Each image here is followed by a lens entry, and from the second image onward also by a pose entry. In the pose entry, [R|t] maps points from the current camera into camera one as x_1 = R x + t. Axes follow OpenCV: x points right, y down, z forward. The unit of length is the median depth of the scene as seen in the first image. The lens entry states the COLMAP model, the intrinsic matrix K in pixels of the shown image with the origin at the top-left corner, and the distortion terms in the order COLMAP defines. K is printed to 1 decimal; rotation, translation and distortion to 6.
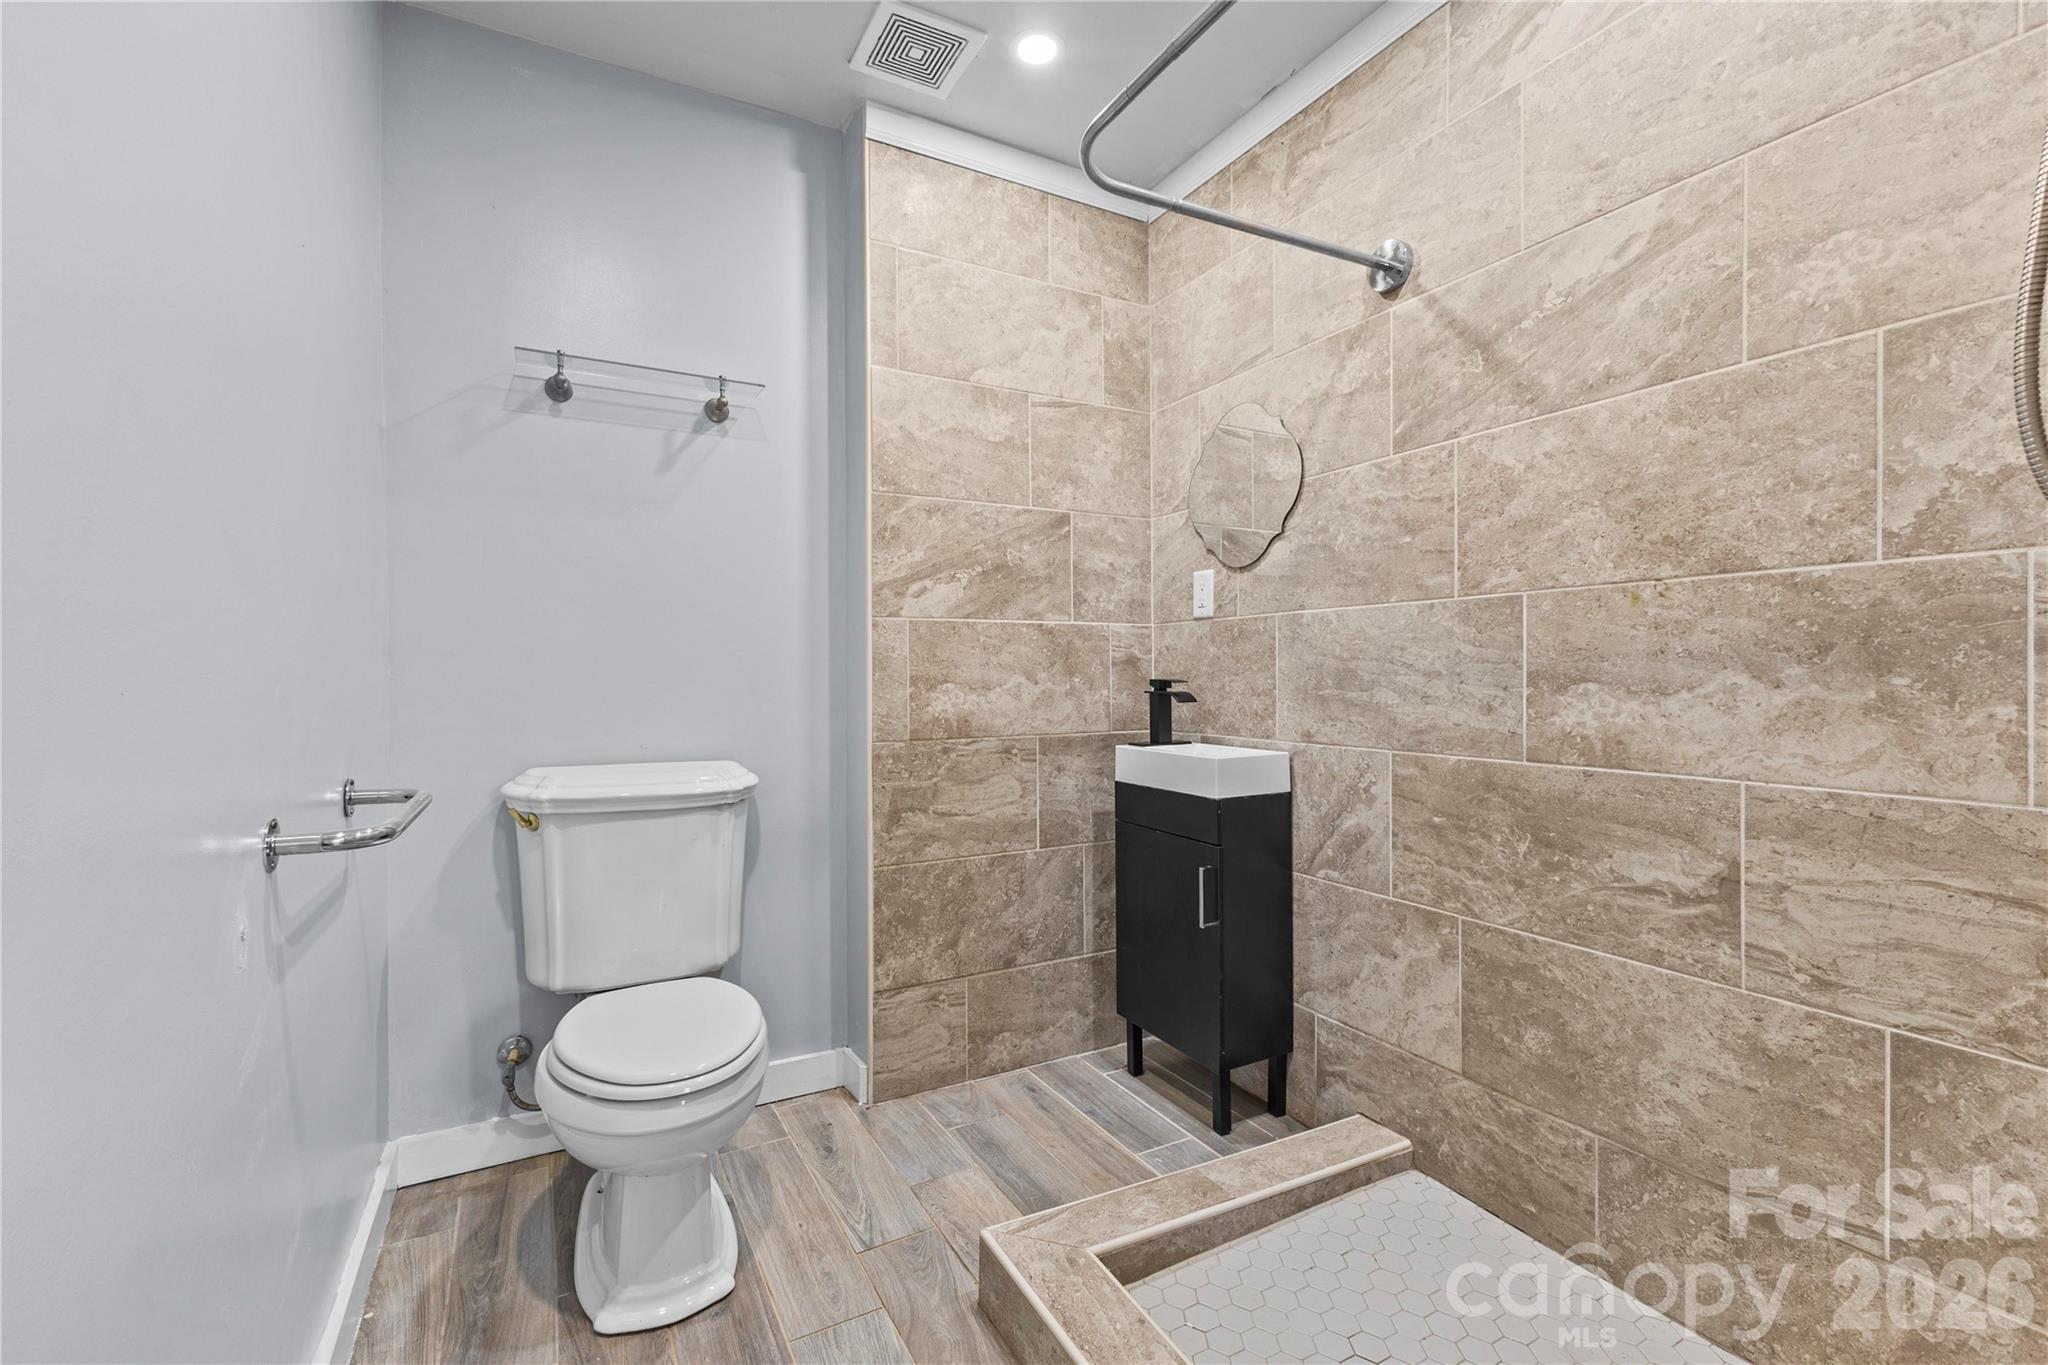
lens RADIAL K [[881.4, 0, 1040.3], [0, 881.4, 683.6], [0, 0, 1]] dist [0.009919, -0.000931]
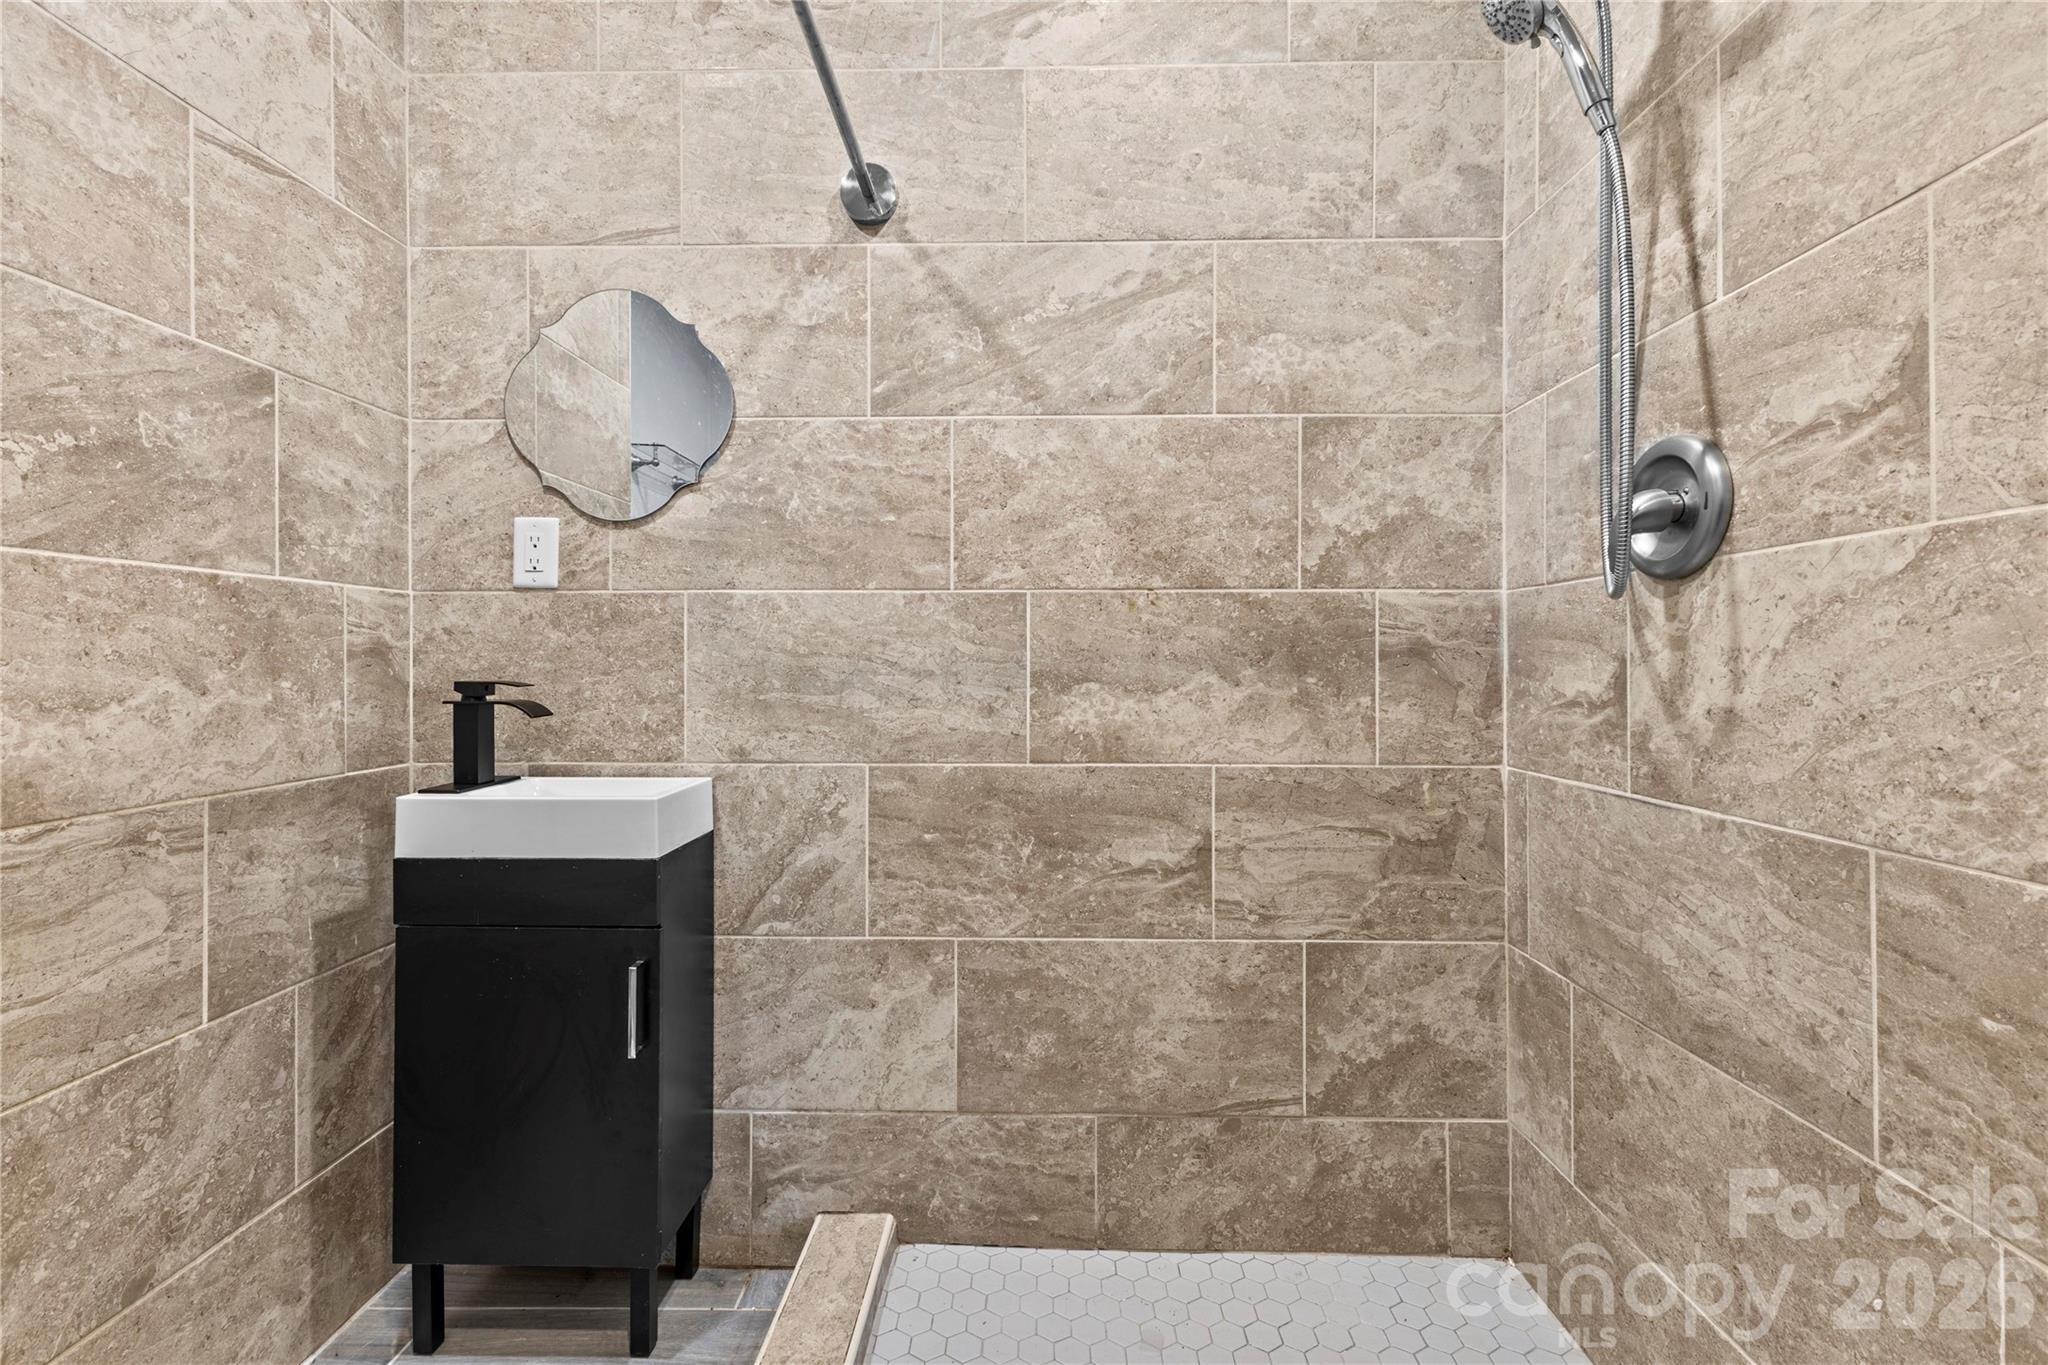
lens RADIAL K [[881.4, 0, 1022.5], [0, 881.4, 664.0], [0, 0, 1]] dist [0.009919, -0.000931]
pose [[0.510599, 0.002167, 0.859816, -0.259976], [0.006483, 0.999959, -0.006369, -0.013745], [-0.859795, 0.008826, 0.510564, 0.444466]]
